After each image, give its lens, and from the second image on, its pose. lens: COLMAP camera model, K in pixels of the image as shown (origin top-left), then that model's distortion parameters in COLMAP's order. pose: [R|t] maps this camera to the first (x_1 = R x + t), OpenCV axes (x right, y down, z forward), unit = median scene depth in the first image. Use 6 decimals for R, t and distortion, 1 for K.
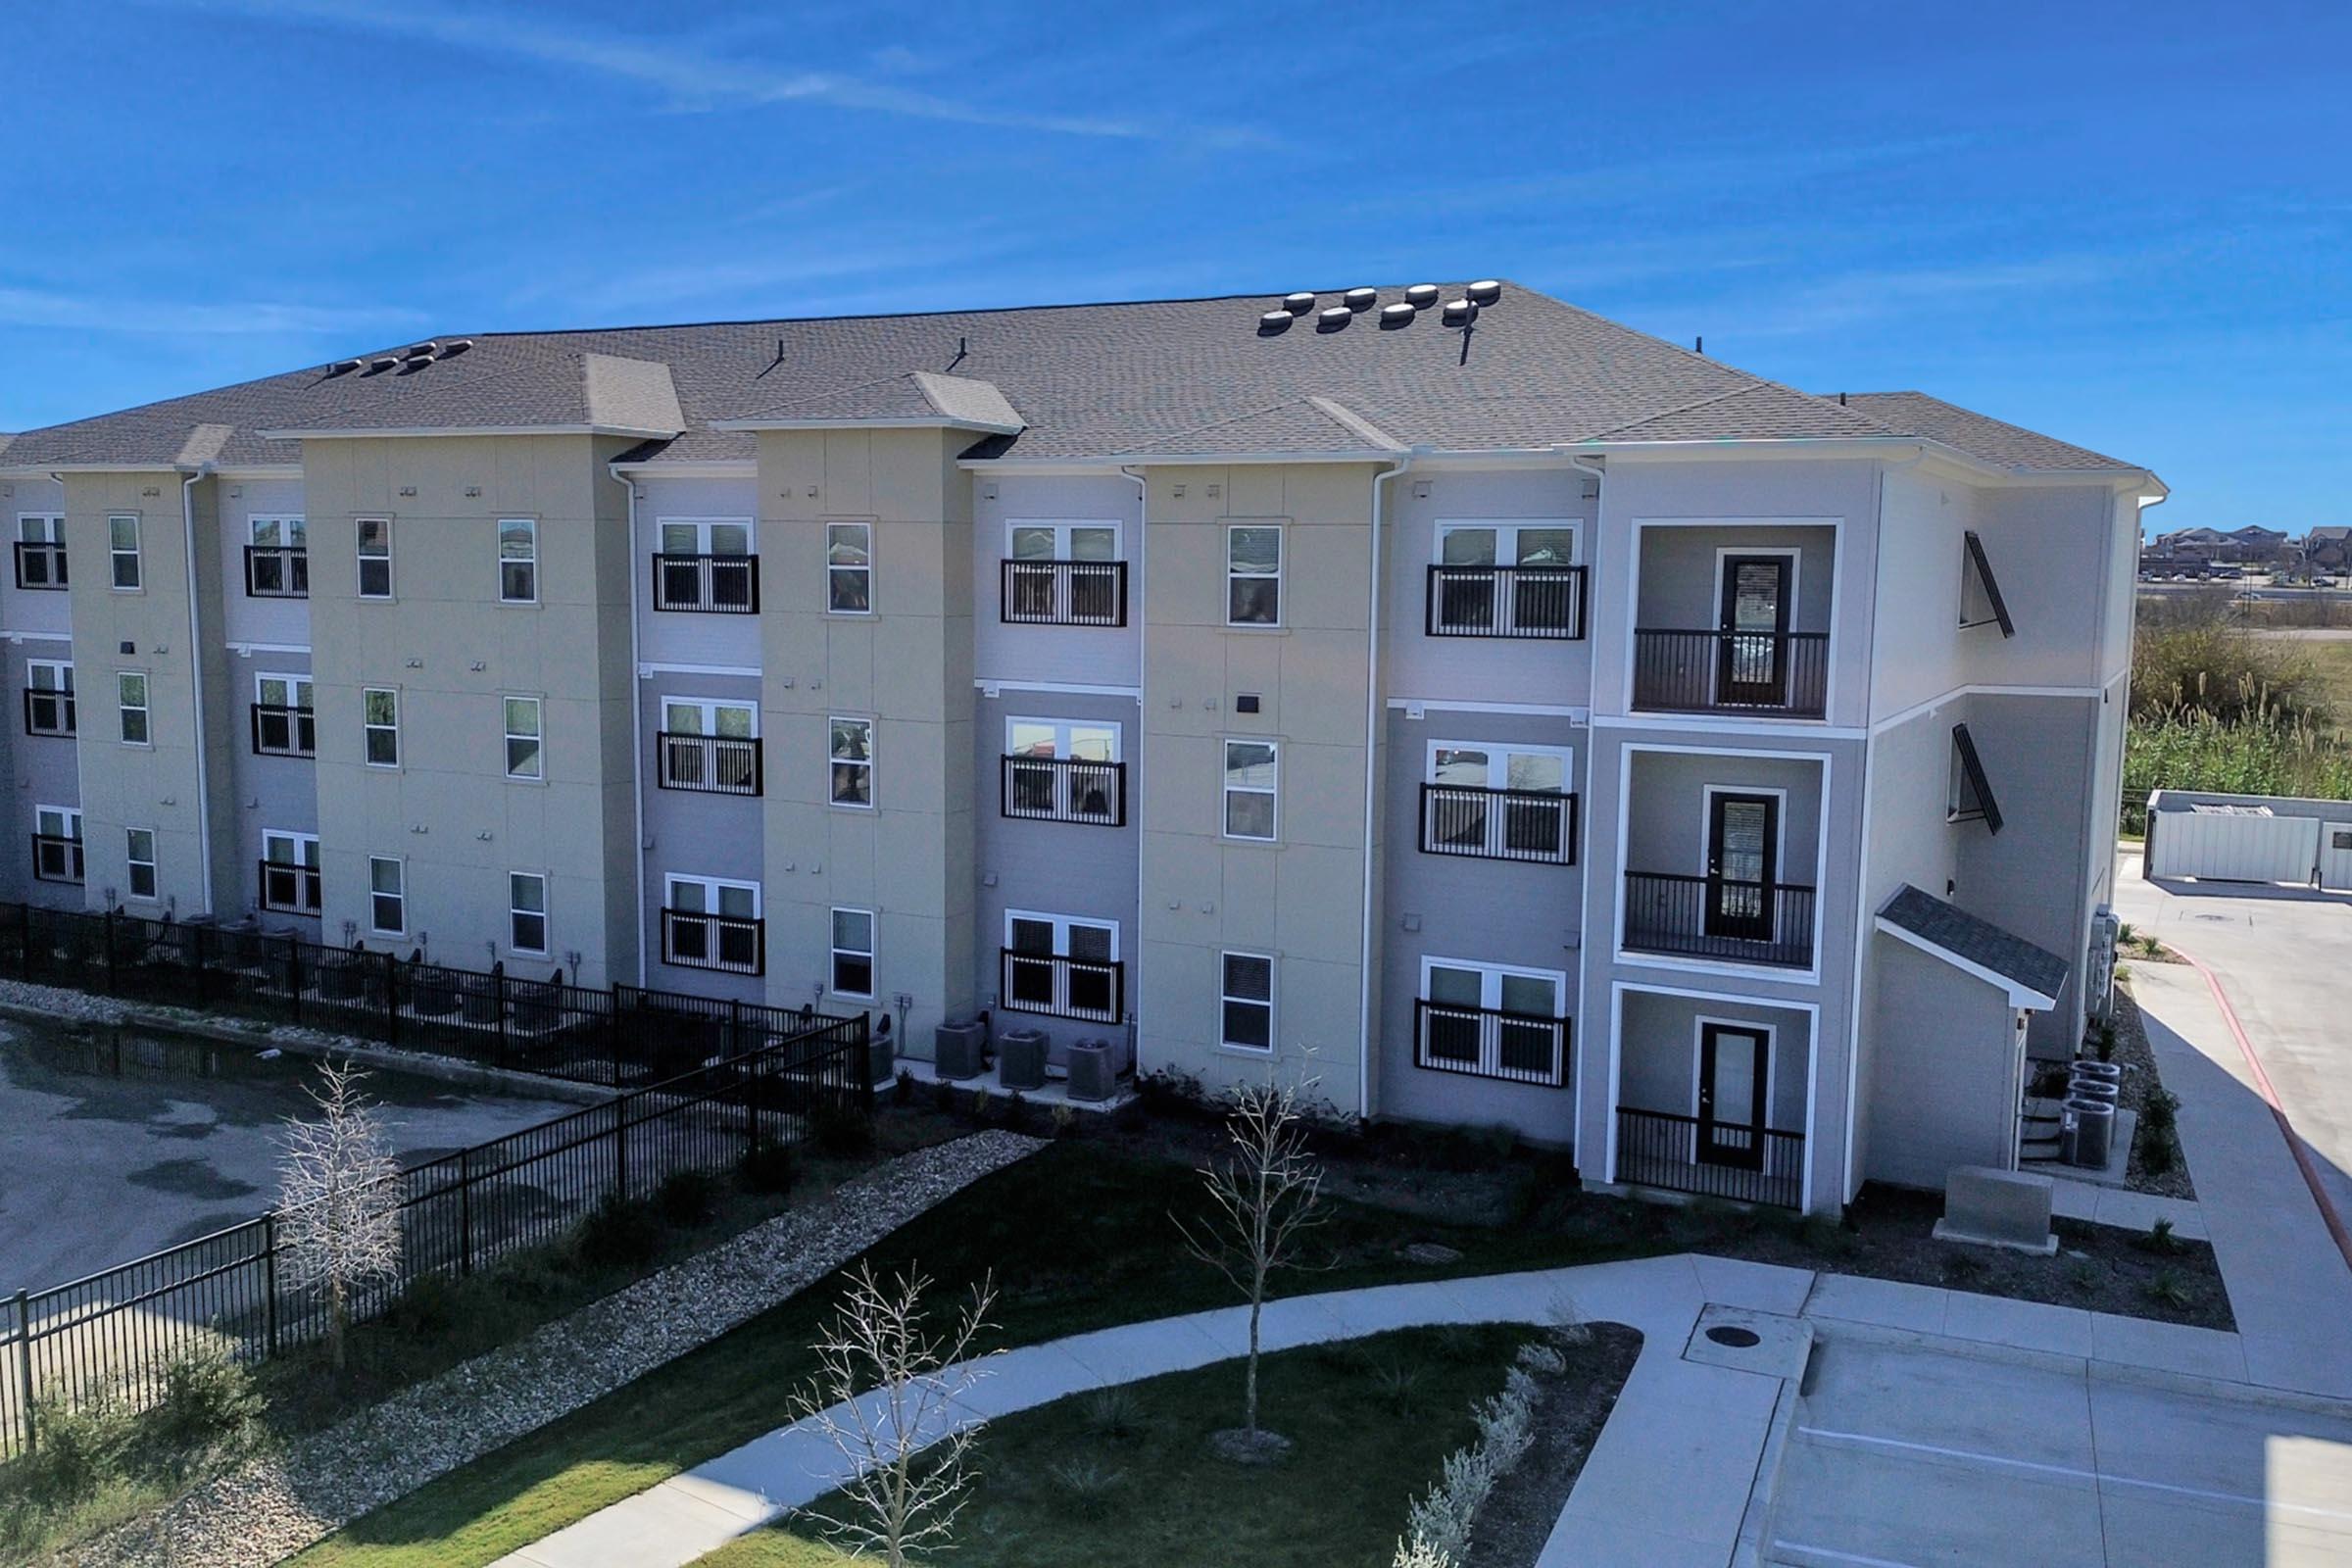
lens RADIAL K [[1955.4, 0, 1176.0], [0, 1955.4, 784.0], [0, 0, 1]] dist [0.091999, -0.099006]
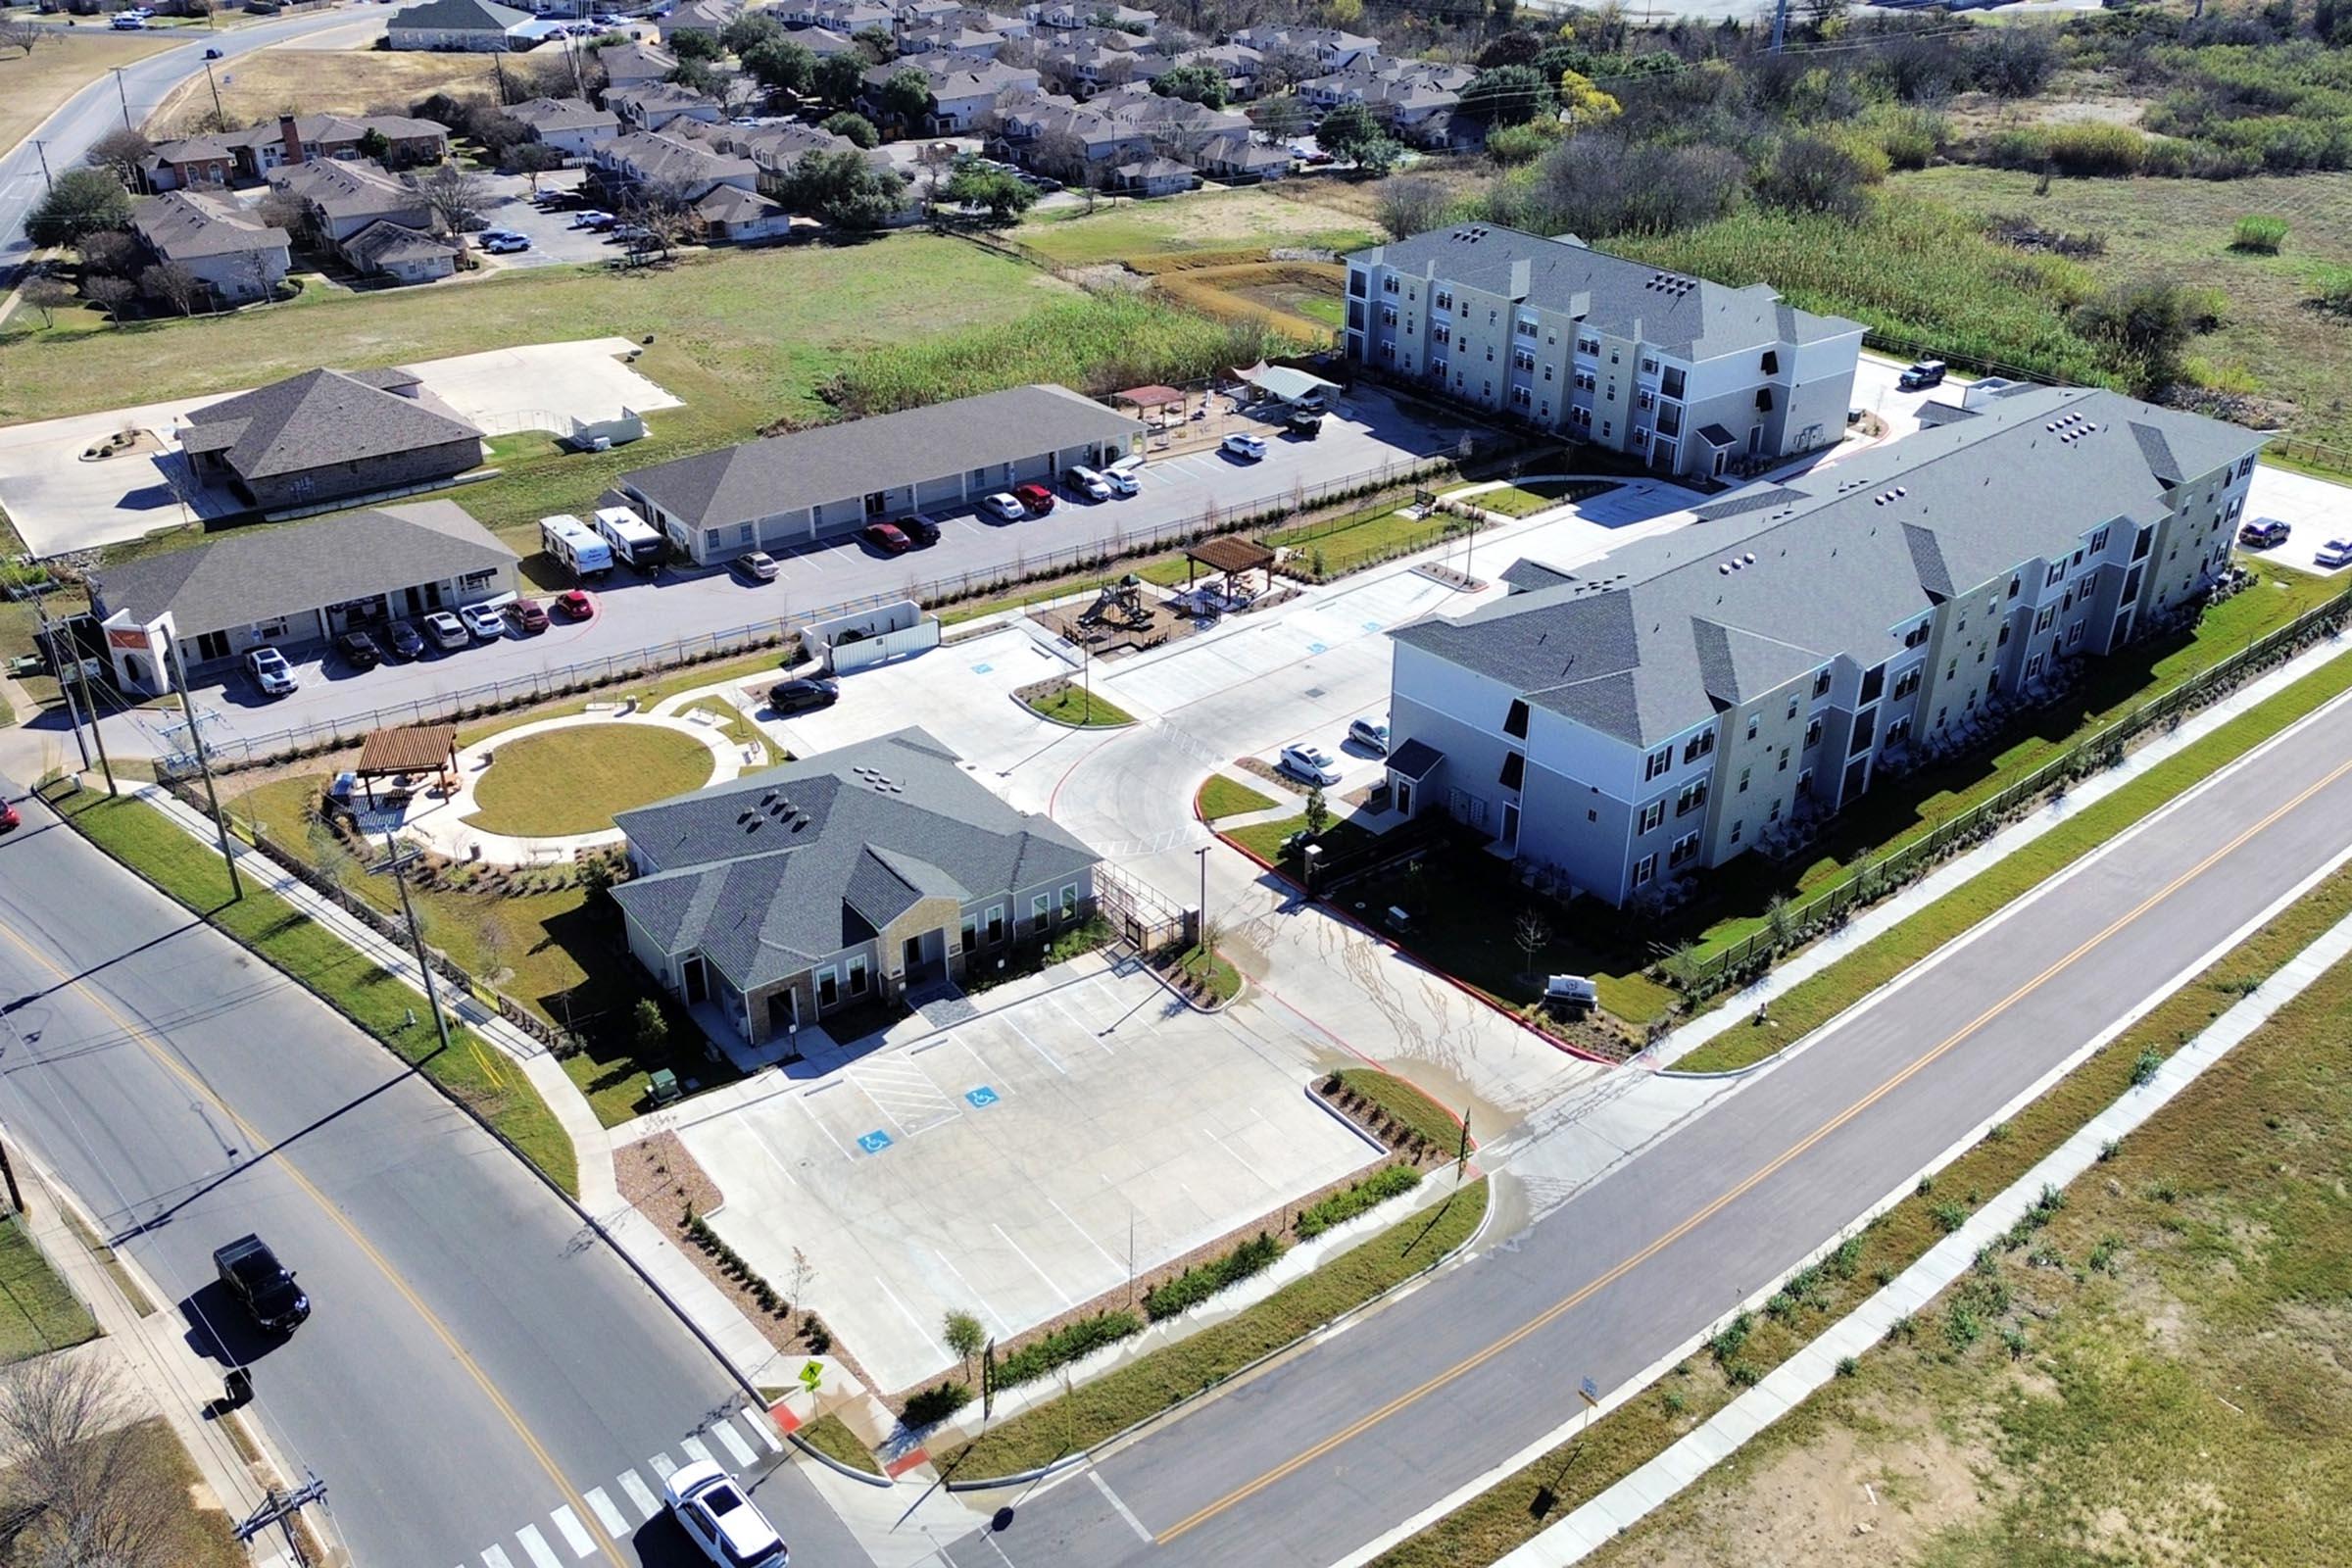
lens RADIAL K [[1948.3, 0, 1176.0], [0, 1948.3, 784.0], [0, 0, 1]] dist [0.083160, -0.091852]
pose [[0.890360, 0.206187, -0.405888, 1.231287], [-0.045472, 0.927379, 0.371350, -0.842501], [0.452980, -0.312179, 0.835077, -3.947176]]
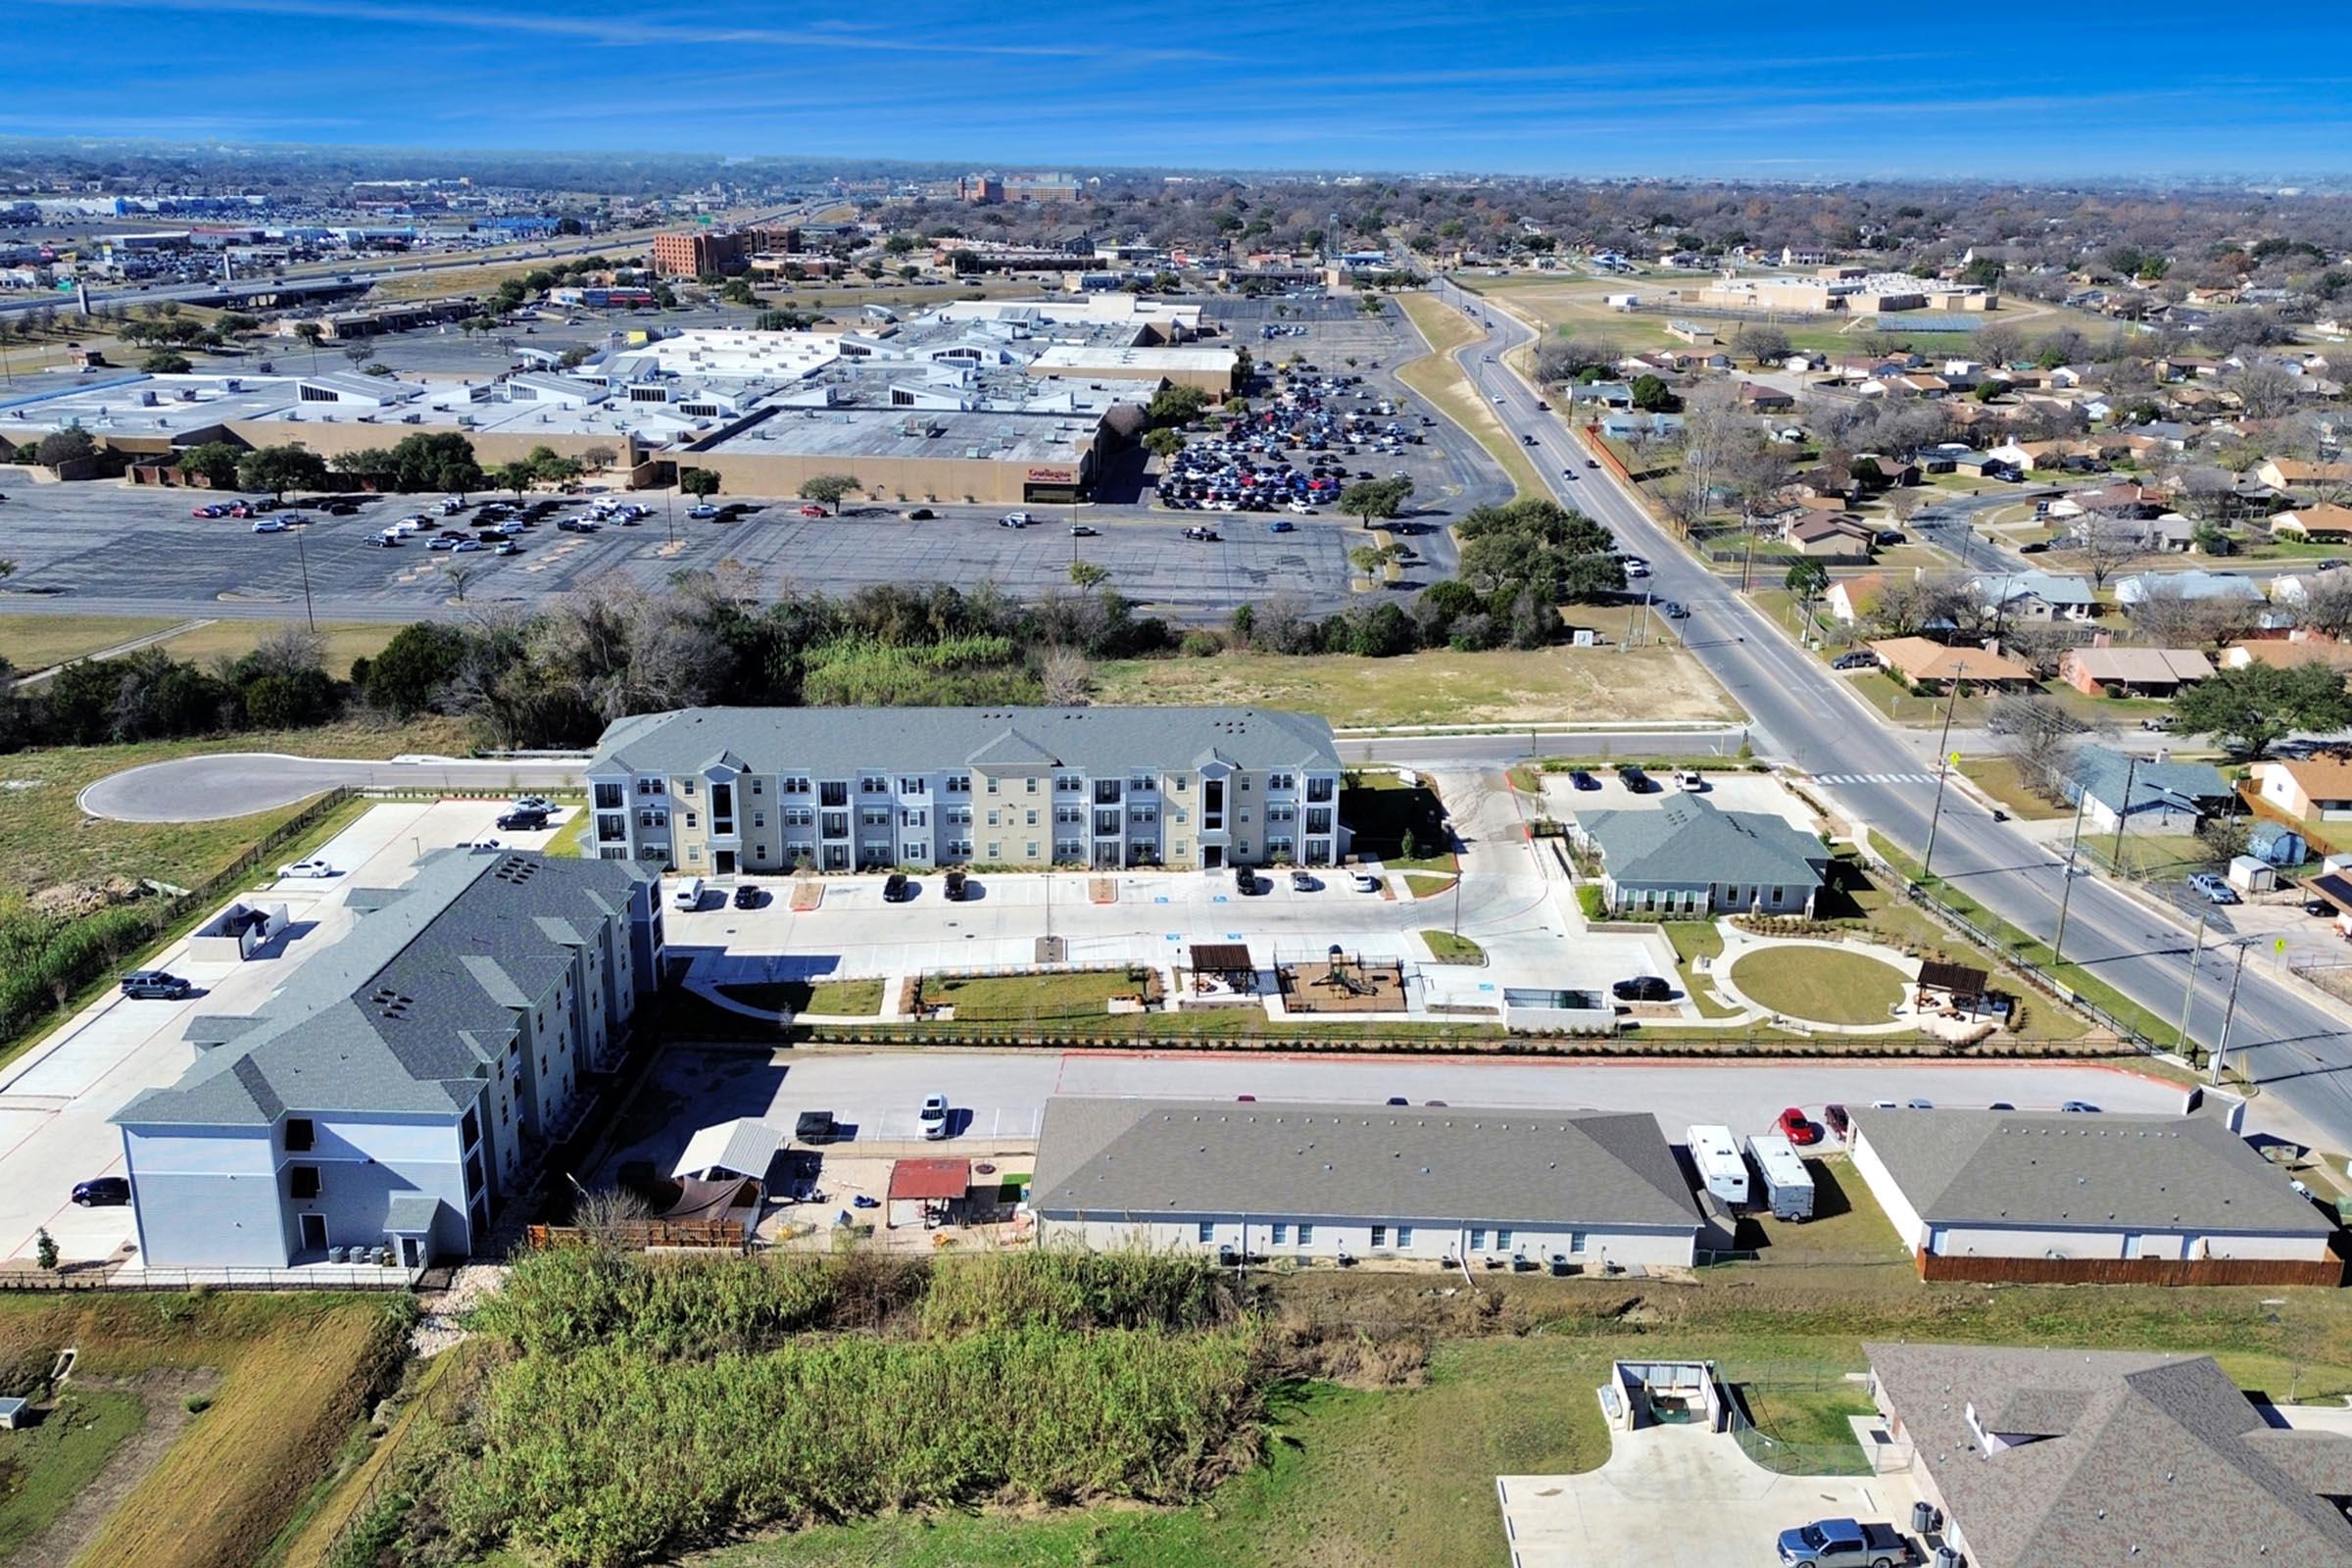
lens RADIAL K [[1955.4, 0, 1176.0], [0, 1955.4, 784.0], [0, 0, 1]] dist [0.091999, -0.099006]
pose [[-0.426032, -0.286582, 0.858119, -4.107171], [0.096114, 0.928799, 0.357904, -1.797211], [-0.899588, 0.234956, -0.368153, 1.250468]]
